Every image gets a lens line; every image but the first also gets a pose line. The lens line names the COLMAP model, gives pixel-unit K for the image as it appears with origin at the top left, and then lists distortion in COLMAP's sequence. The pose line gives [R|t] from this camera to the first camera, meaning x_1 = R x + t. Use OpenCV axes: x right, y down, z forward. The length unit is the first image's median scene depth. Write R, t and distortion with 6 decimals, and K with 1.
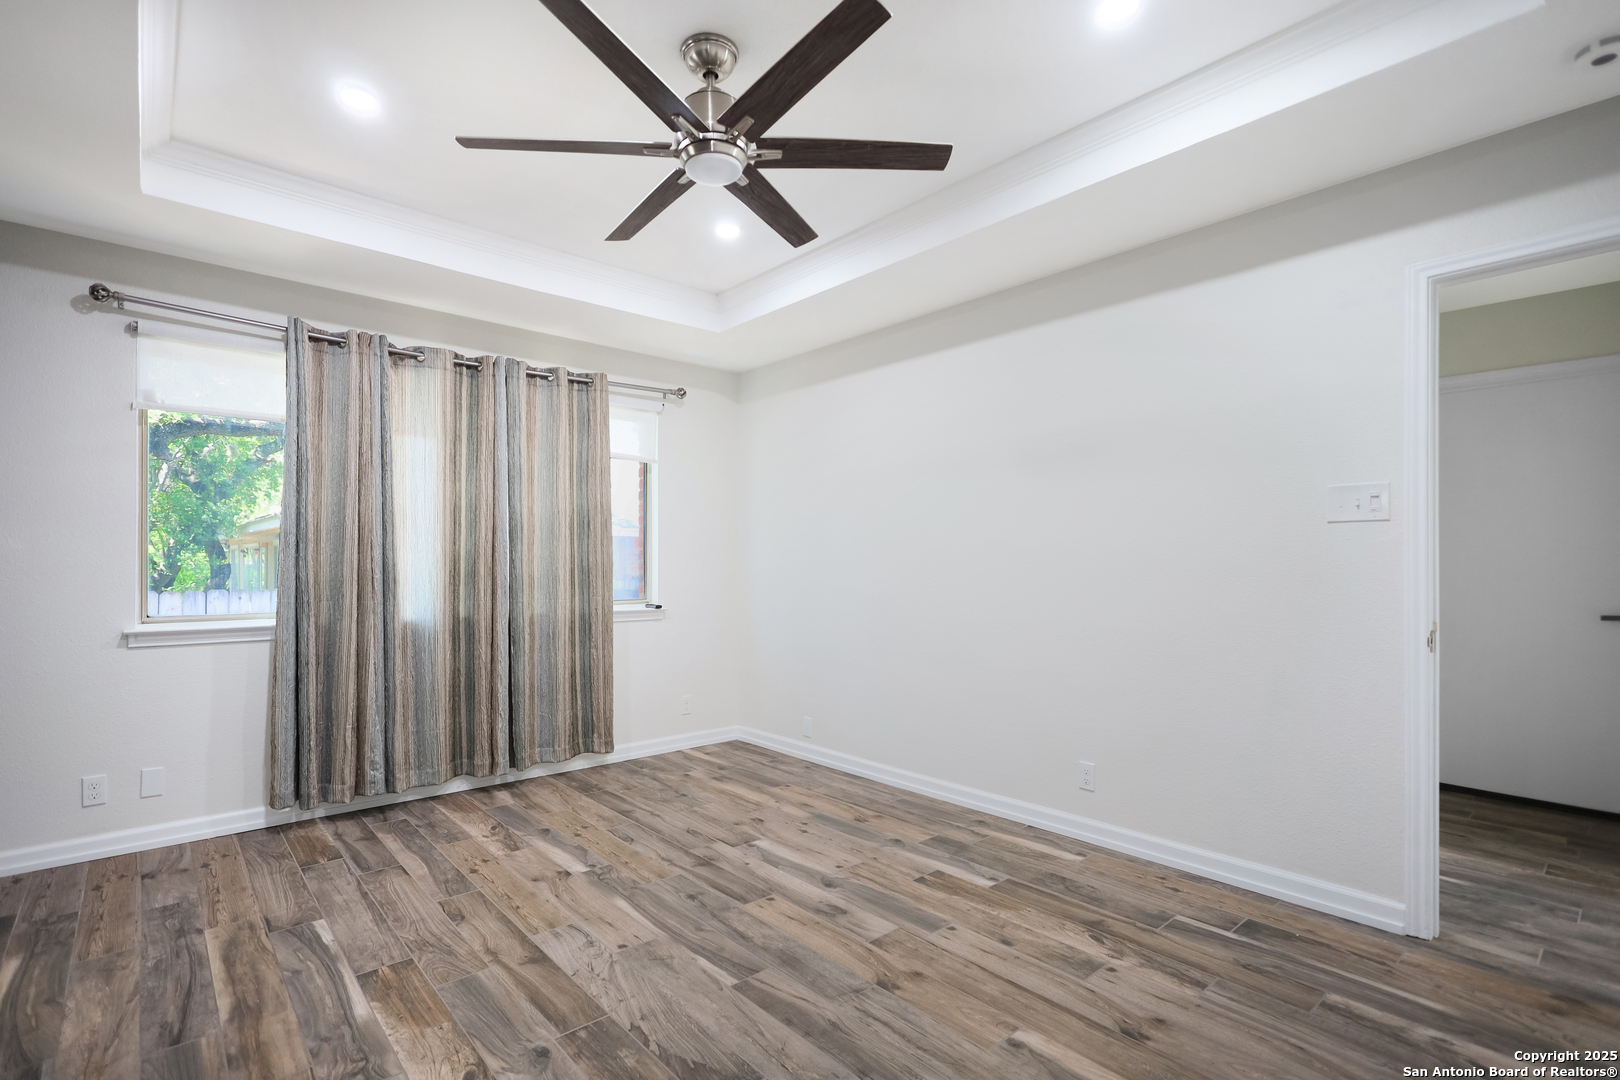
lens RADIAL K [[761.4, 0, 806.3], [0, 761.4, 549.2], [0, 0, 1]] dist [0.000794, 0.000450]
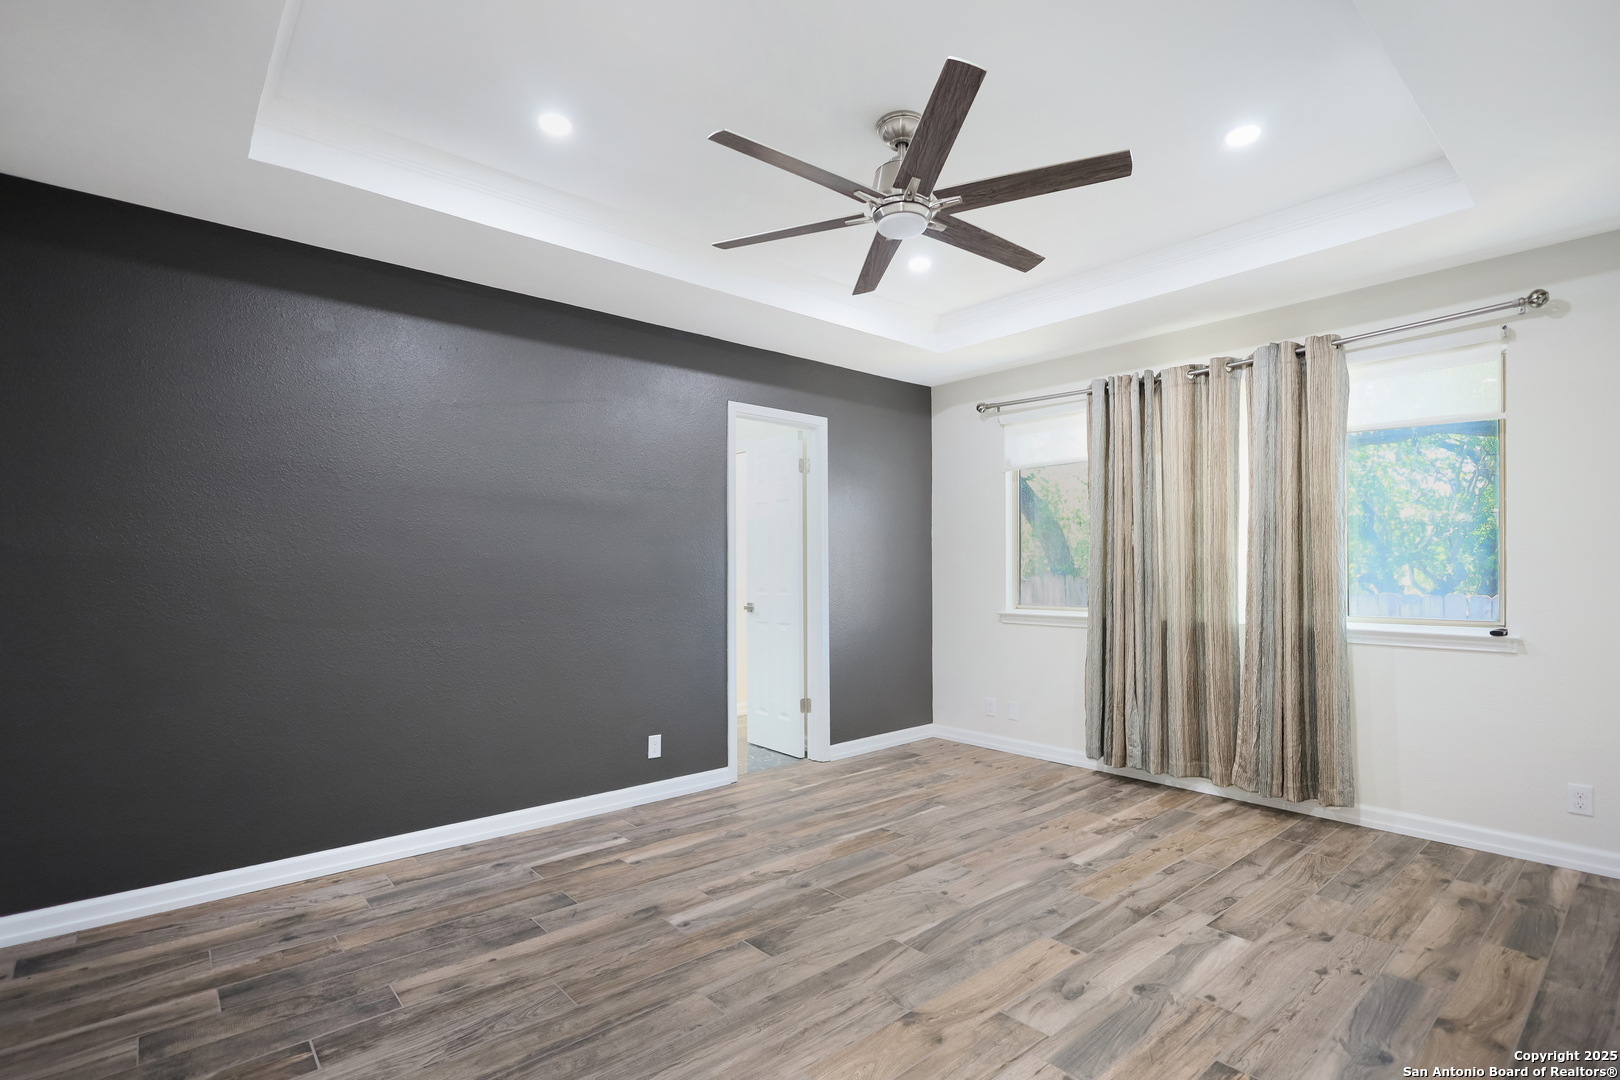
lens RADIAL K [[761.4, 0, 806.8], [0, 761.4, 556.3], [0, 0, 1]] dist [0.000794, 0.000450]
pose [[-0.003059, -0.020813, -0.999779, 0.701248], [0.021653, 0.999548, -0.020874, 0.014136], [0.999761, -0.021712, -0.002607, 0.589887]]
